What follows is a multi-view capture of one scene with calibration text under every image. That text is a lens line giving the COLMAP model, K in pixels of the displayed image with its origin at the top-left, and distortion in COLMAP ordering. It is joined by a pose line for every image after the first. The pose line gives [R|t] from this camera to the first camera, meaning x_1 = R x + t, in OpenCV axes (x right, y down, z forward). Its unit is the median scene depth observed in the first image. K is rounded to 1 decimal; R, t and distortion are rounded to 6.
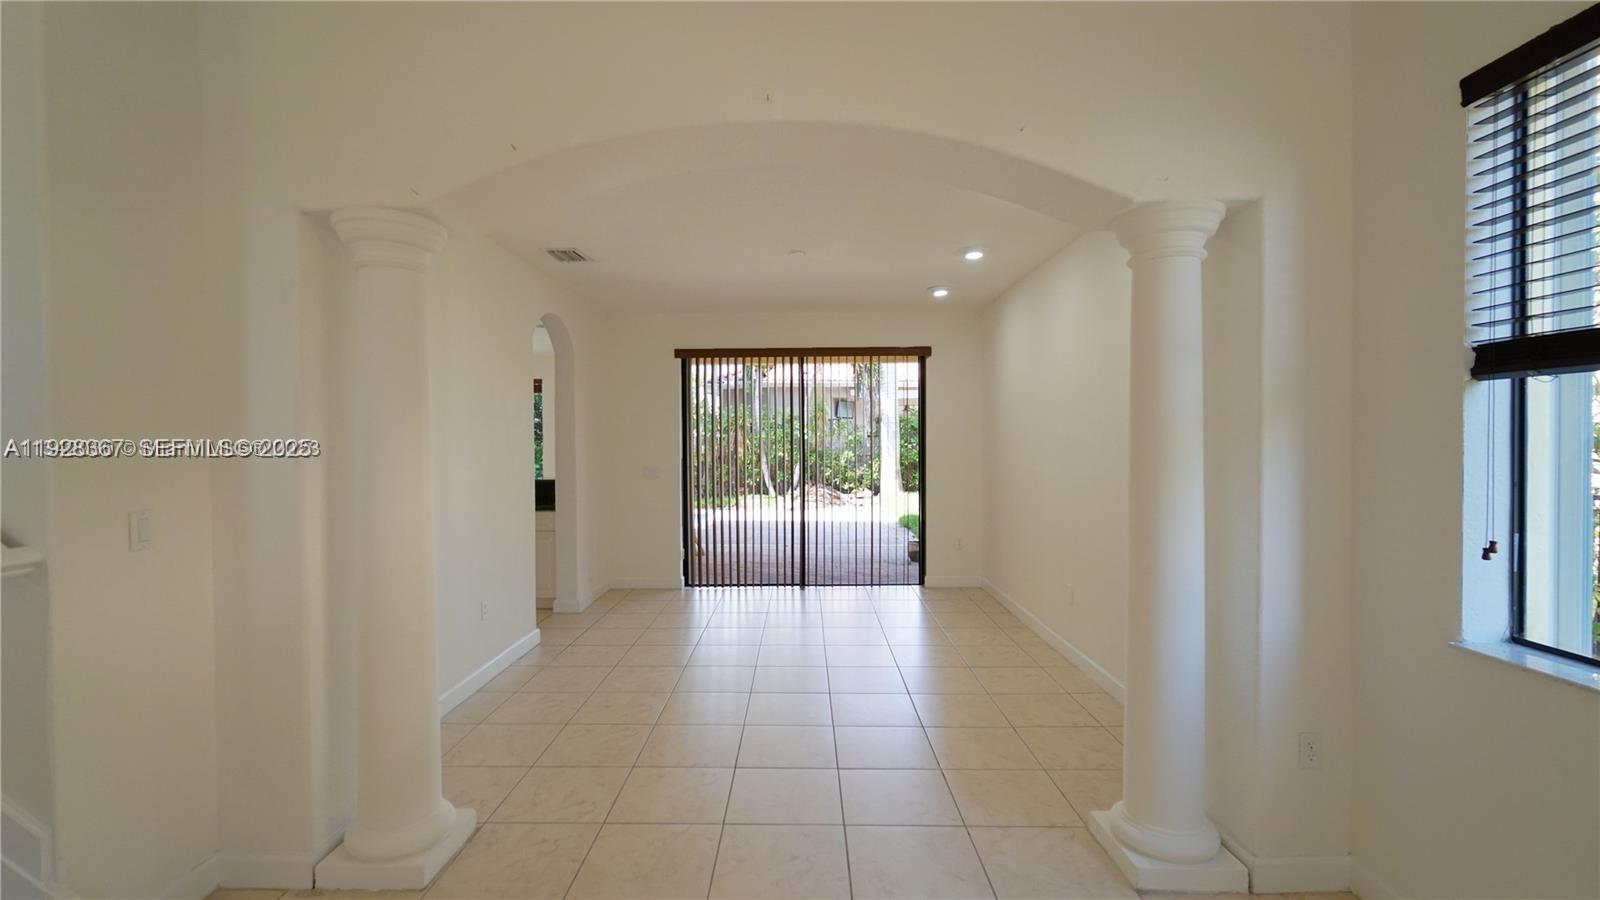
lens RADIAL K [[689.4, 0, 798.6], [0, 689.4, 443.8], [0, 0, 1]] dist [-0.001882, 0.001213]
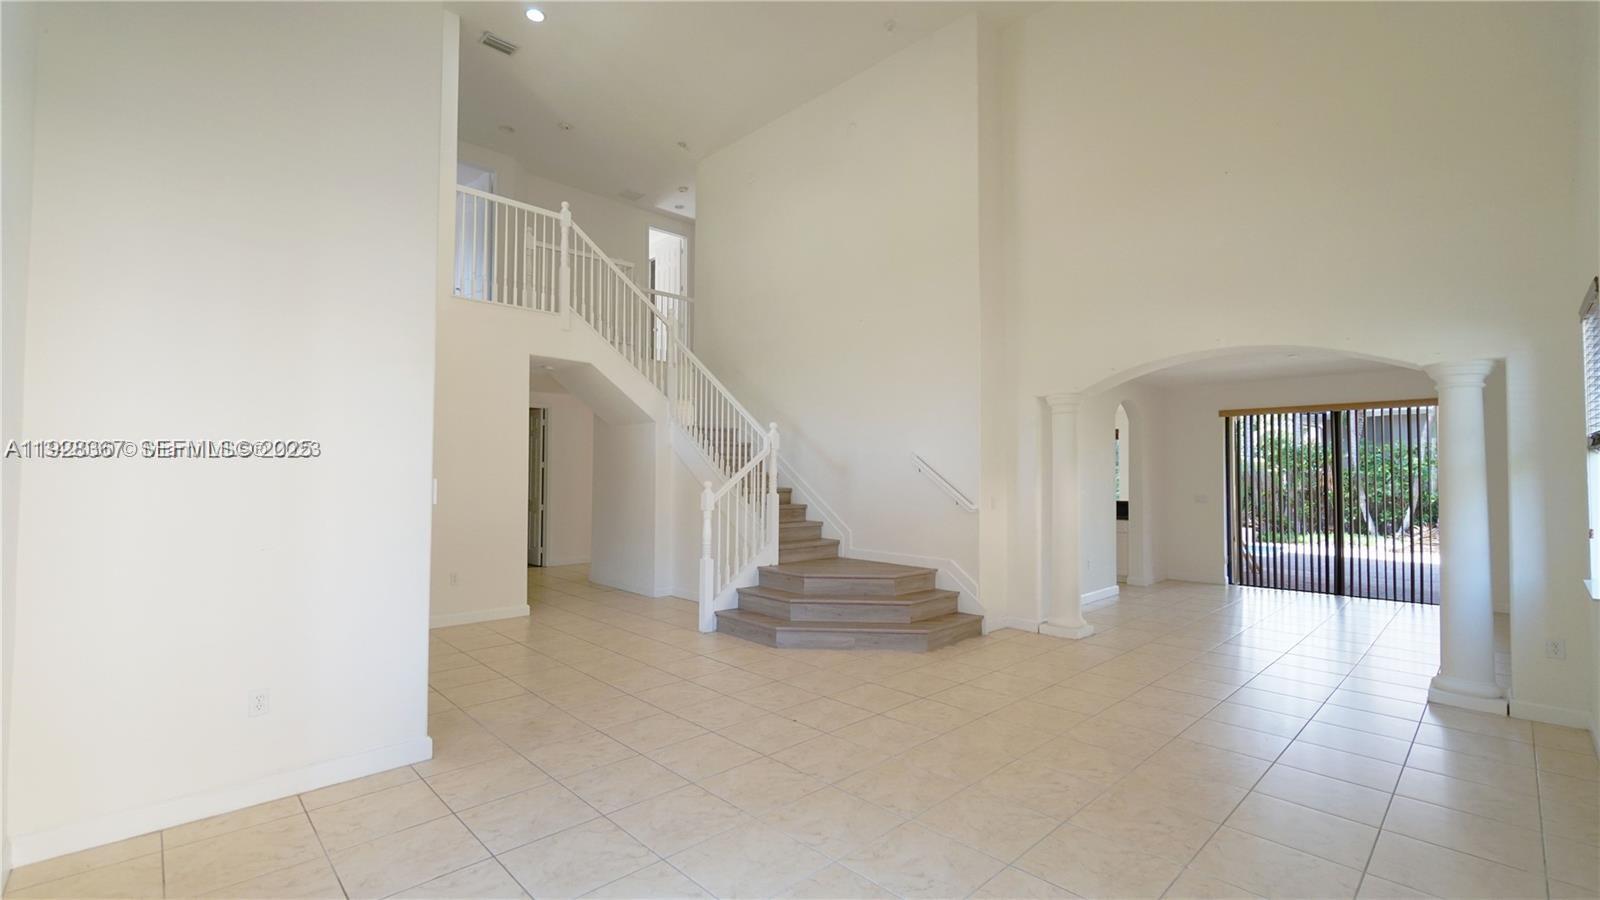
lens RADIAL K [[689.4, 0, 788.8], [0, 689.4, 453.1], [0, 0, 1]] dist [-0.001882, 0.001213]
pose [[0.697738, -0.010685, -0.716273, 0.210385], [-0.013048, 0.999533, -0.027620, -0.002245], [0.716234, 0.028618, 0.697273, -0.590413]]
